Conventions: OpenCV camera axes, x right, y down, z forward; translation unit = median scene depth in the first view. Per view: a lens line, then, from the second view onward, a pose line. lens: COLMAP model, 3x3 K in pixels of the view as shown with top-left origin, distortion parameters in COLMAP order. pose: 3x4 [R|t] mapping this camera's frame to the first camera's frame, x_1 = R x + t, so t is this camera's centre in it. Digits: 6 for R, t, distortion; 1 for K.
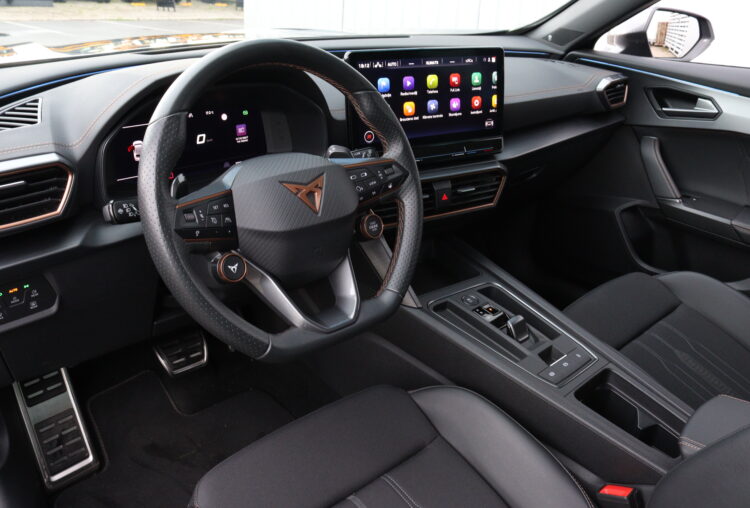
lens RADIAL K [[632.9, 0, 394.7], [0, 632.9, 247.9], [0, 0, 1]] dist [-0.172937, 0.146220]
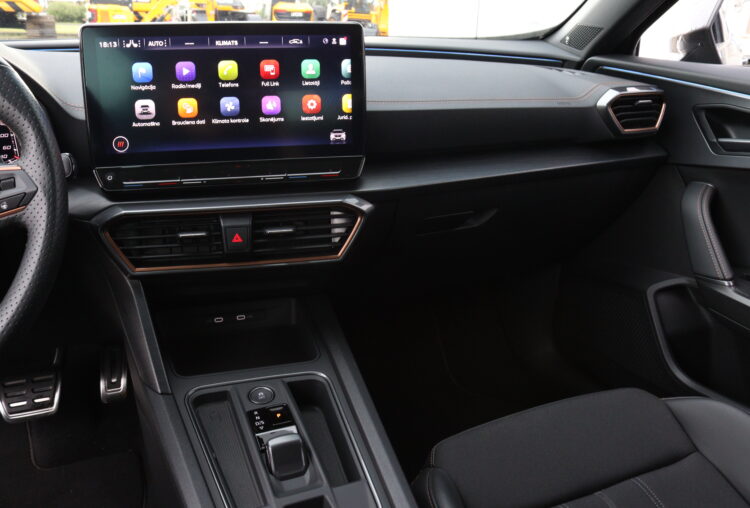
lens RADIAL K [[632.9, 0, 388.3], [0, 632.9, 241.9], [0, 0, 1]] dist [-0.172937, 0.146220]
pose [[0.944260, 0.088777, -0.317004, 0.440437], [-0.115814, 0.990978, -0.067453, -0.049476], [0.308156, 0.100406, 0.946022, 0.404762]]
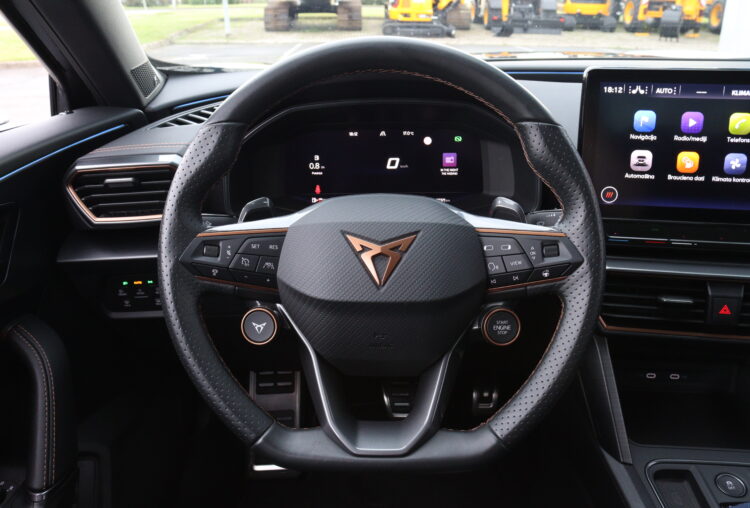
lens RADIAL K [[632.9, 0, 370.7], [0, 632.9, 246.8], [0, 0, 1]] dist [-0.172937, 0.146220]
pose [[0.708169, 0.206523, -0.675163, 0.218437], [-0.237852, 0.970150, 0.047277, -0.084836], [0.664773, 0.127109, 0.736152, 0.317134]]
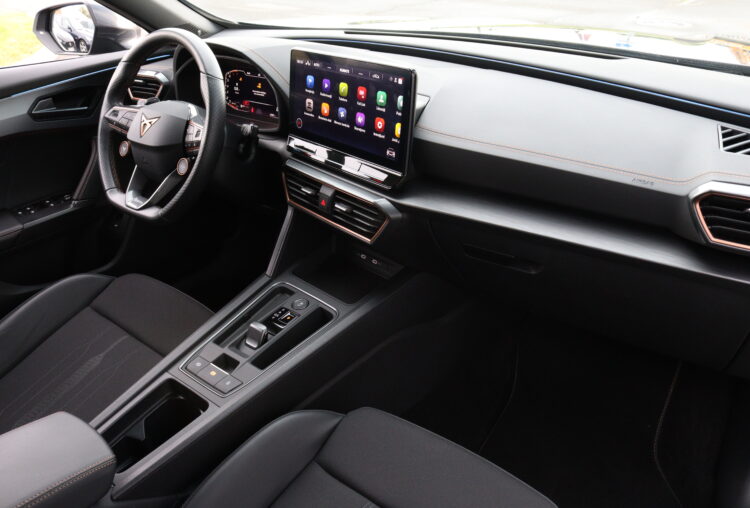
lens RADIAL K [[632.9, 0, 375.2], [0, 632.9, 248.6], [0, 0, 1]] dist [-0.172937, 0.146220]
pose [[0.122406, 0.404947, -0.906110, 1.017813], [-0.373538, 0.864641, 0.335953, -0.381036], [0.919503, 0.297344, 0.257101, 0.825109]]
